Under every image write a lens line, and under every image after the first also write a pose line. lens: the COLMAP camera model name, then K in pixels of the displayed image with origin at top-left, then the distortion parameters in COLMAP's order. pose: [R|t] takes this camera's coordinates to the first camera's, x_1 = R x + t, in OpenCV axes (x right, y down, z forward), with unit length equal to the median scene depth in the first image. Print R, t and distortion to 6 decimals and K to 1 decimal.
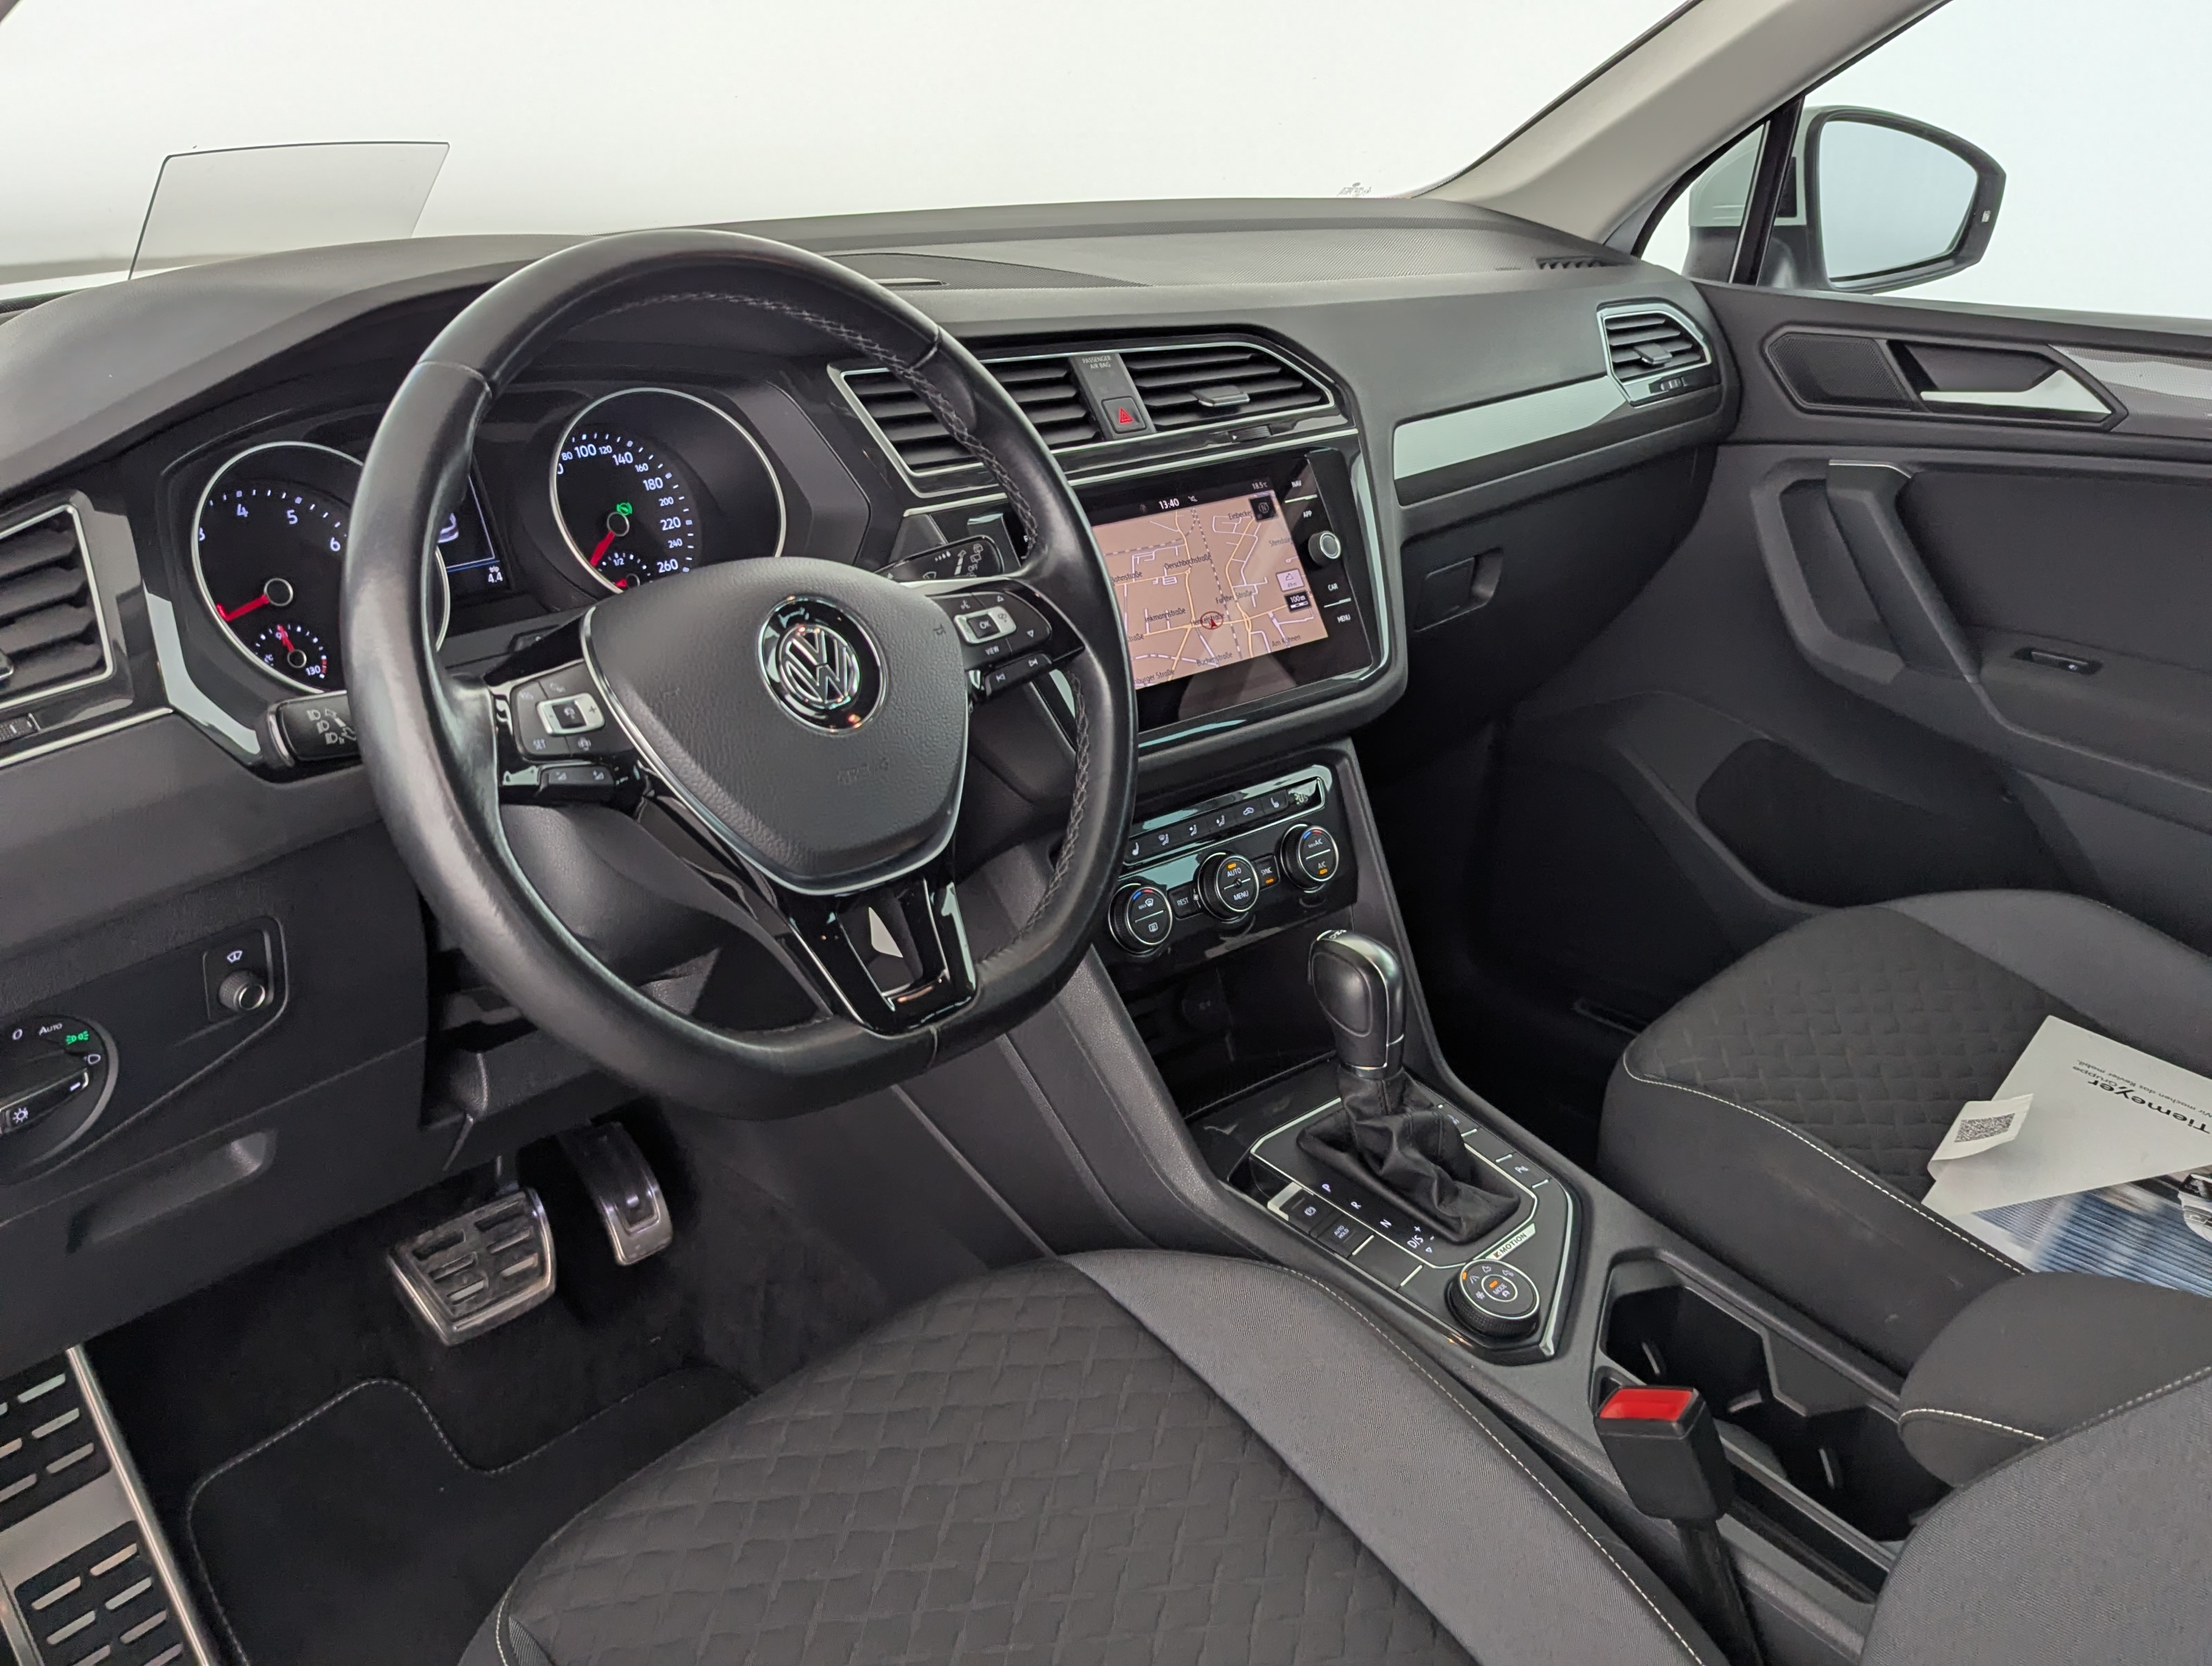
lens RADIAL K [[1972.3, 0, 1101.7], [0, 1972.3, 793.5], [0, 0, 1]] dist [0.070466, -0.222555]
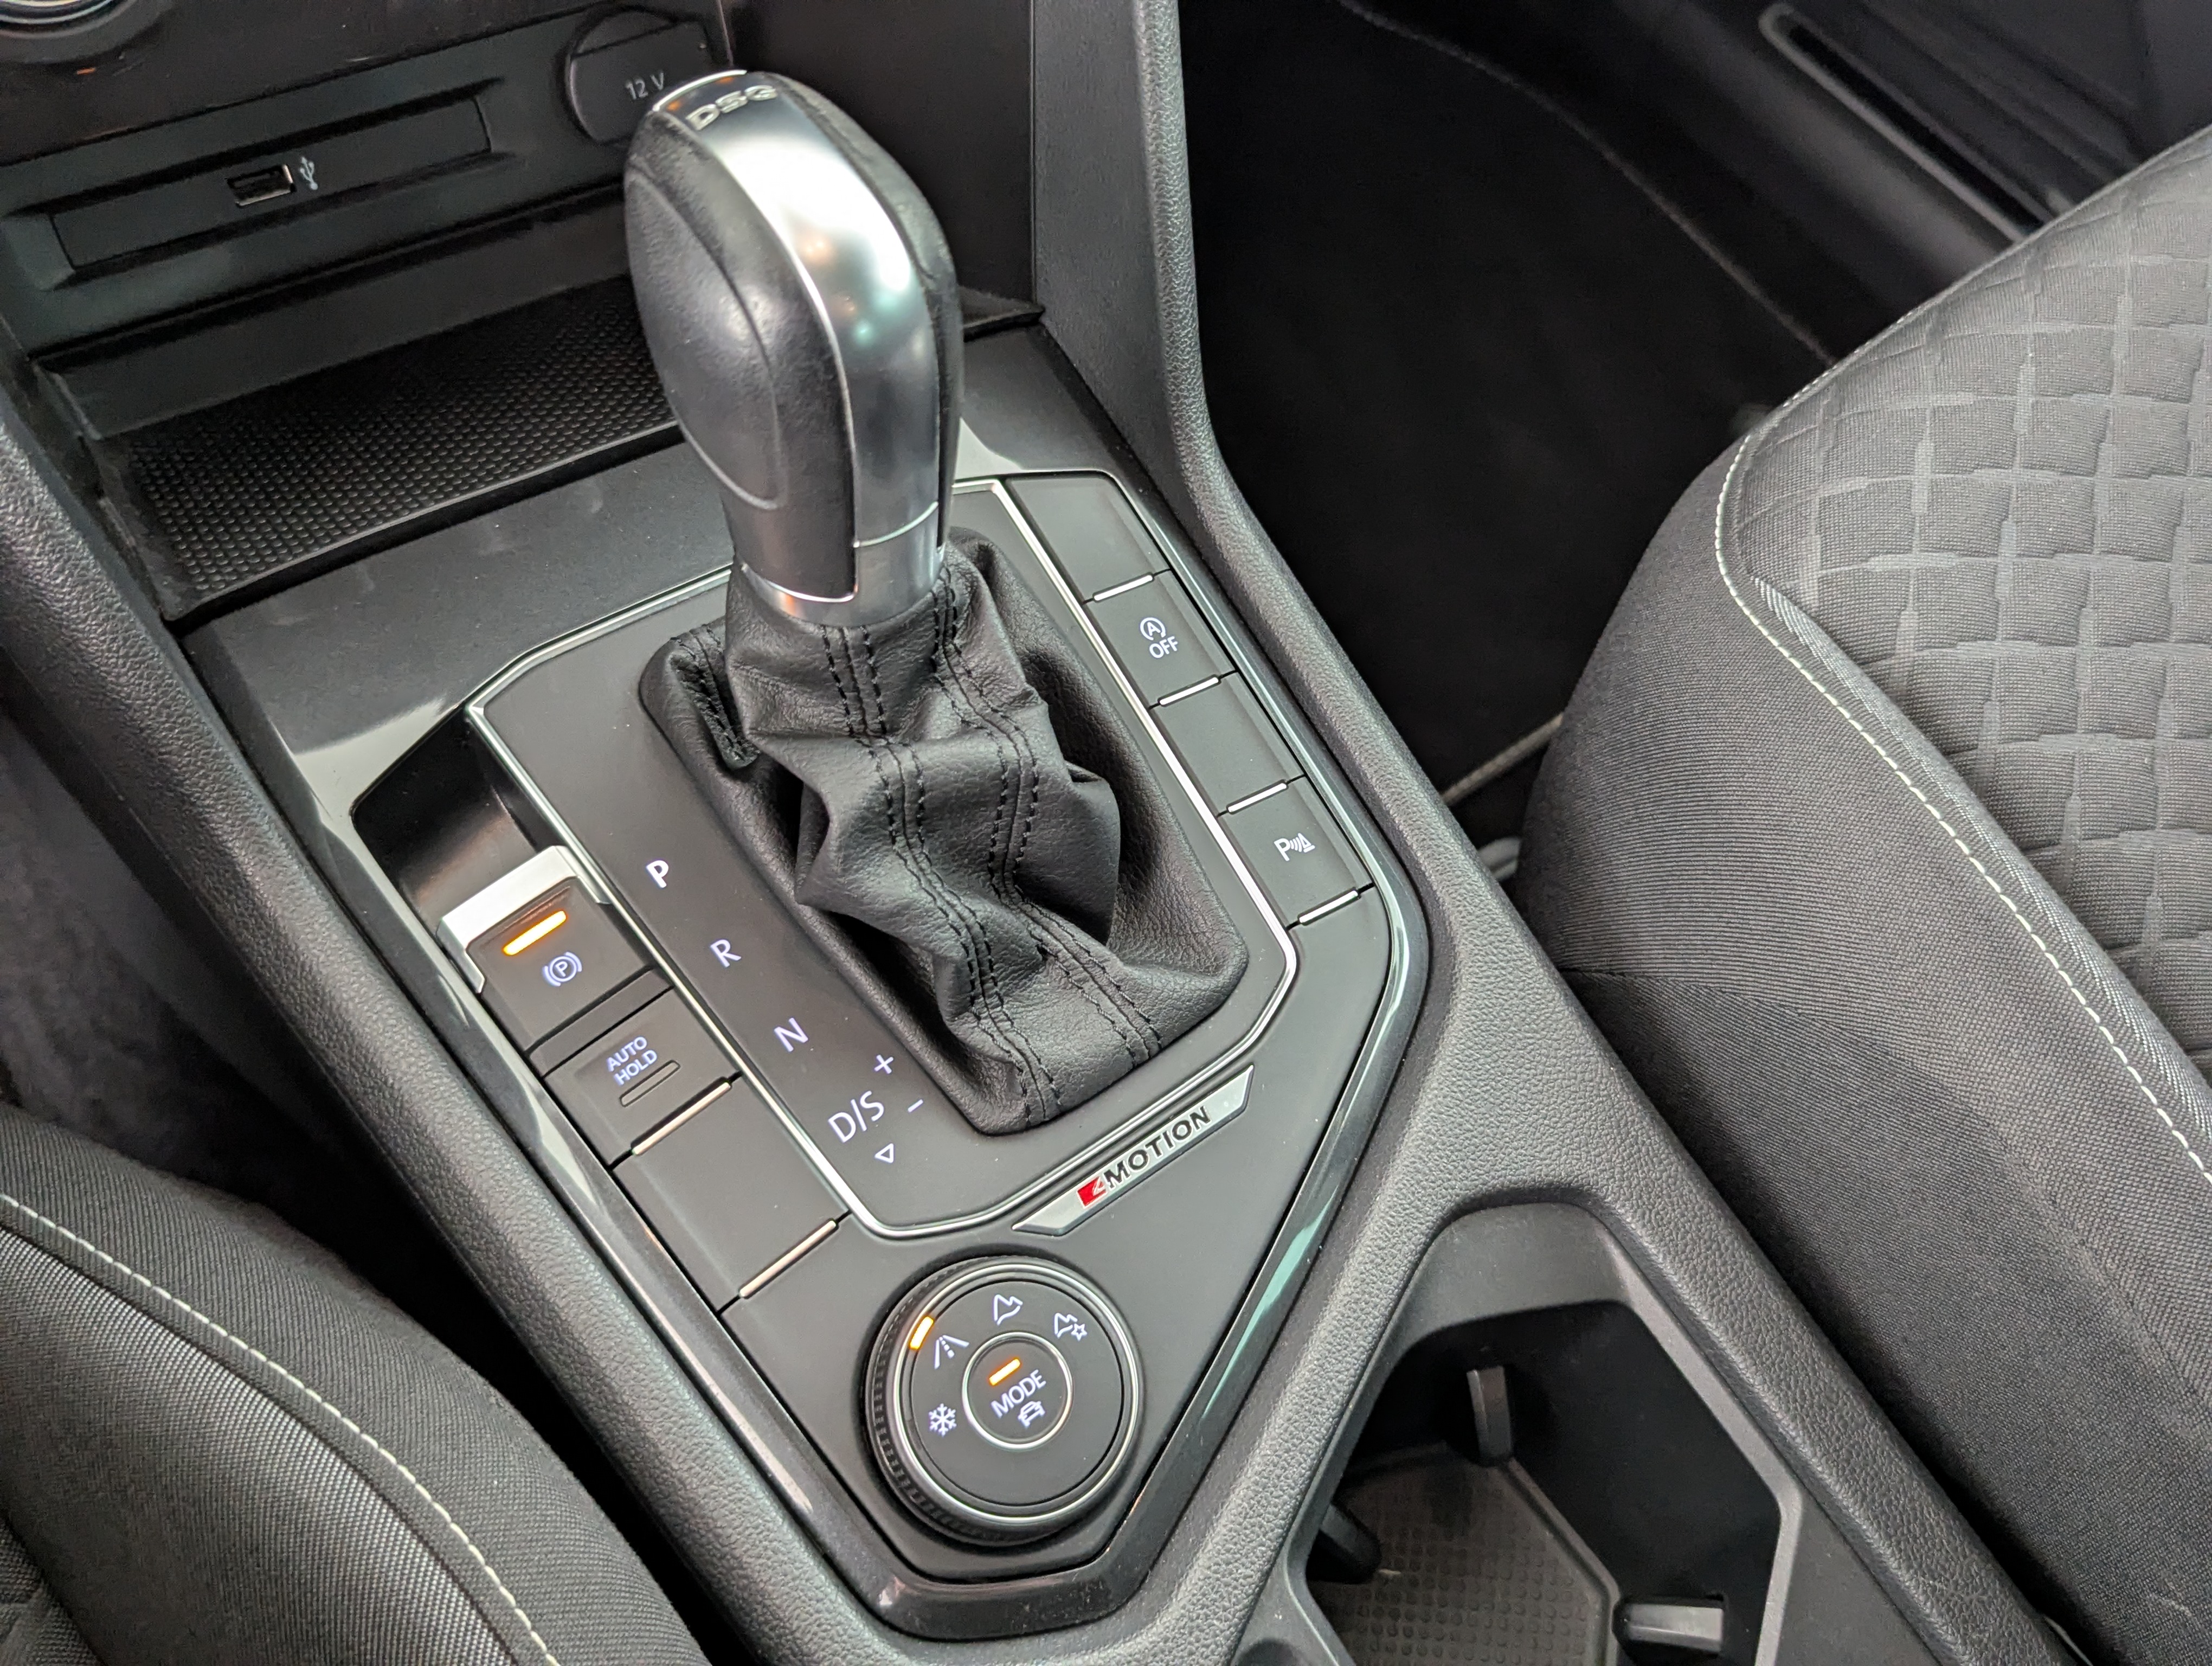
lens RADIAL K [[2035.7, 0, 1106.0], [0, 2035.7, 833.0], [0, 0, 1]] dist [0.025862, 0.007209]
pose [[0.983442, 0.181166, 0.004613, 0.185972], [-0.149775, 0.798183, 0.583499, -0.016145], [0.102028, -0.574528, 0.812101, 0.741586]]
